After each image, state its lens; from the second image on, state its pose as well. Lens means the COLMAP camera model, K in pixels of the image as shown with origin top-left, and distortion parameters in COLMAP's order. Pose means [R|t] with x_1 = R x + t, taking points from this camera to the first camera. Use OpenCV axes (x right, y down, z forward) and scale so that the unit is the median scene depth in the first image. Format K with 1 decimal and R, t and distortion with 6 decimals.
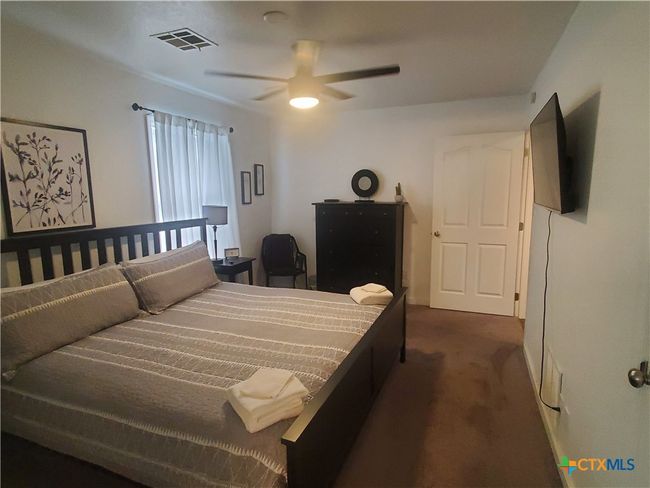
lens RADIAL K [[372.9, 0, 324.4], [0, 372.9, 242.1], [0, 0, 1]] dist [0.000114, 0.007576]
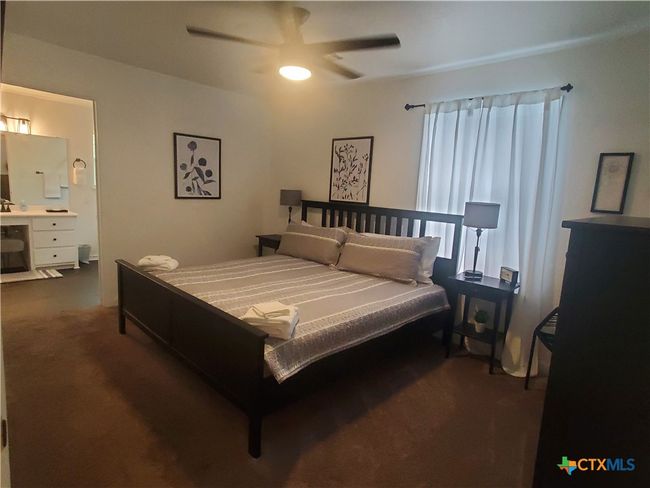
lens RADIAL K [[372.9, 0, 323.8], [0, 372.9, 245.5], [0, 0, 1]] dist [0.000114, 0.007576]
pose [[-0.379556, 0.132799, -0.915588, 0.813590], [-0.180522, 0.959992, 0.214074, -0.175570], [0.907386, 0.246537, -0.340398, 1.461030]]
